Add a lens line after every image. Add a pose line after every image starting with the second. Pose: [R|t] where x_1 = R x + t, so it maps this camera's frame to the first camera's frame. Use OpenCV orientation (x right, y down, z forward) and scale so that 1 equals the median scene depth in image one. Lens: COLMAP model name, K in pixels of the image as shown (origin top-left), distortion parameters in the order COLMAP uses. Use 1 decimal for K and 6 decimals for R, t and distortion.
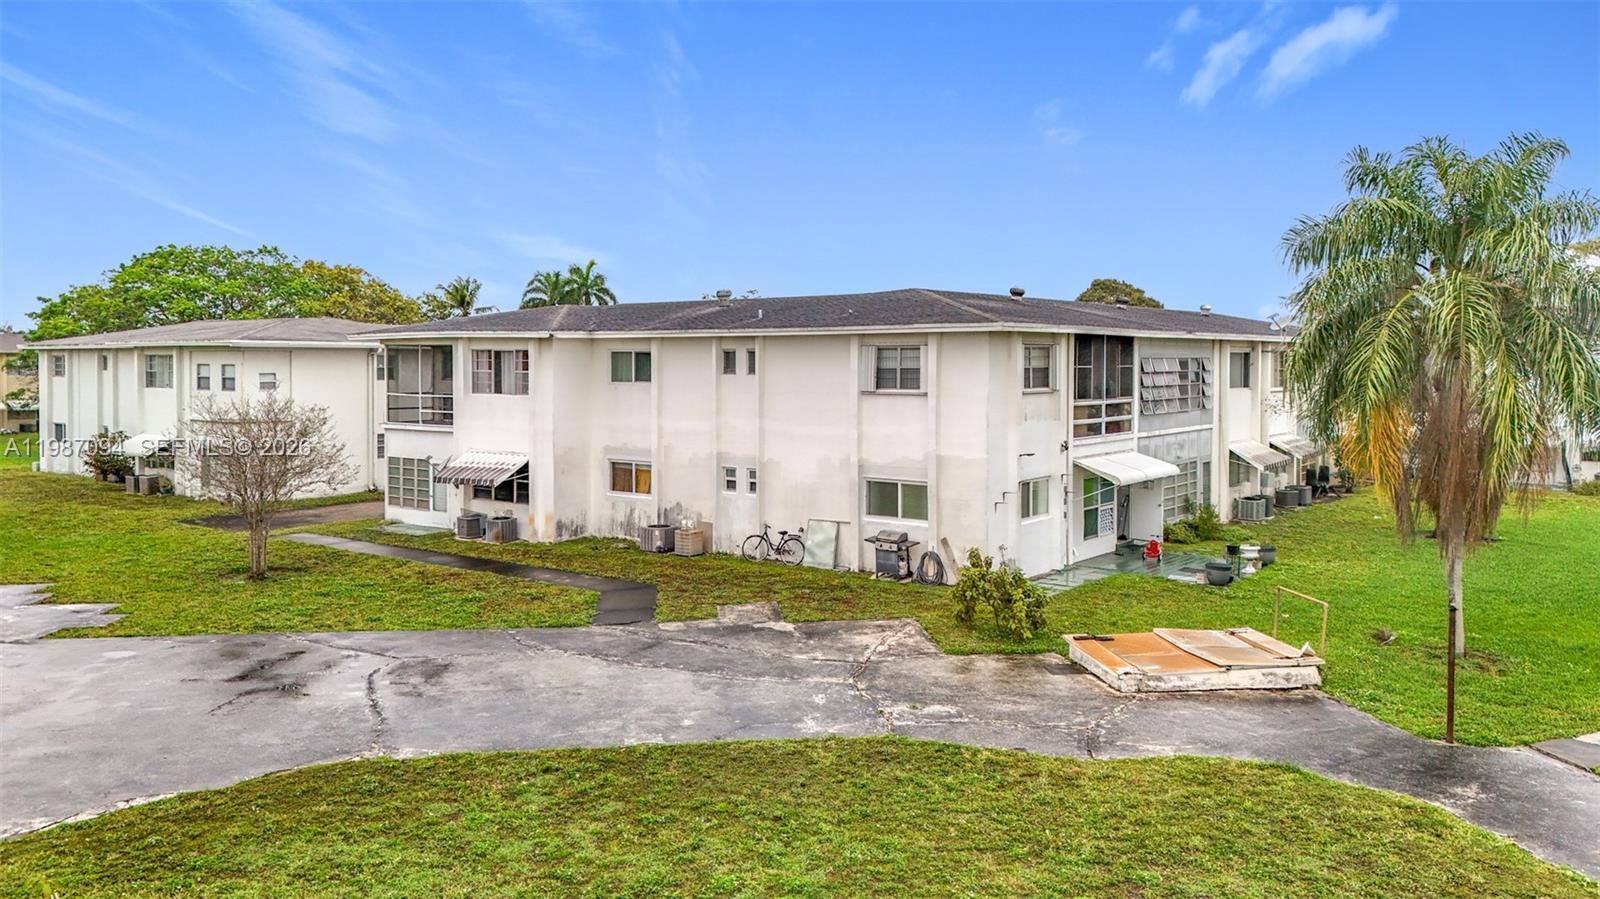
lens RADIAL K [[1176.6, 0, 800.0], [0, 1176.6, 449.5], [0, 0, 1]] dist [0.102065, -0.126445]
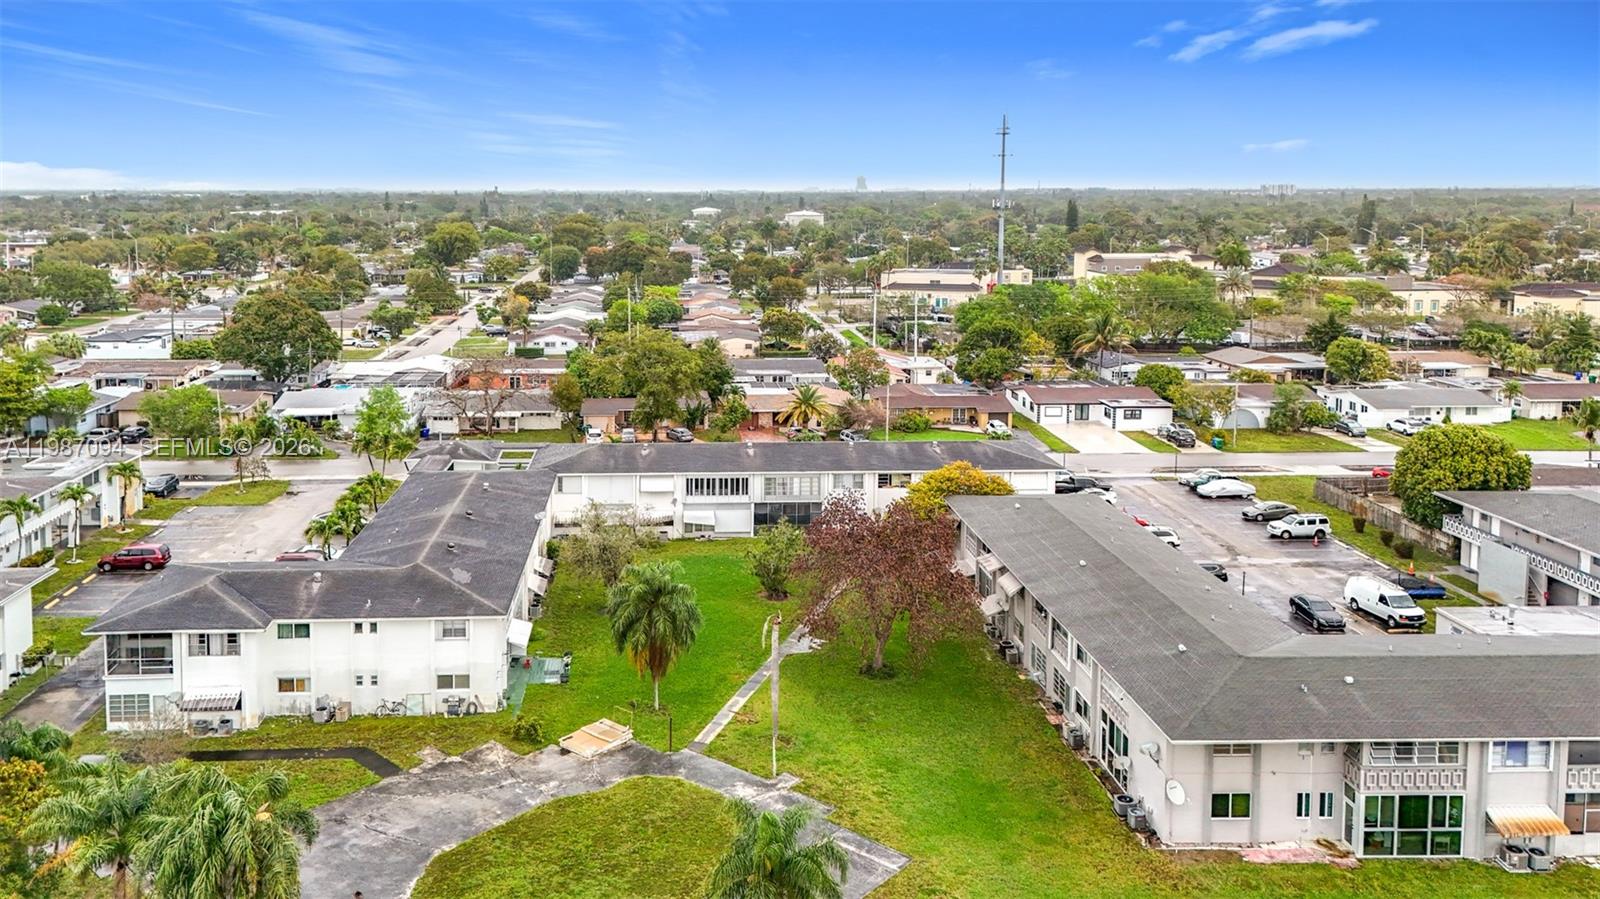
lens RADIAL K [[1176.6, 0, 800.0], [0, 1176.6, 449.5], [0, 0, 1]] dist [0.102065, -0.126445]
pose [[0.703355, -0.096054, 0.704319, -1.021021], [-0.011558, 0.989152, 0.146442, -0.744927], [-0.710745, -0.111141, 0.694615, -1.066304]]
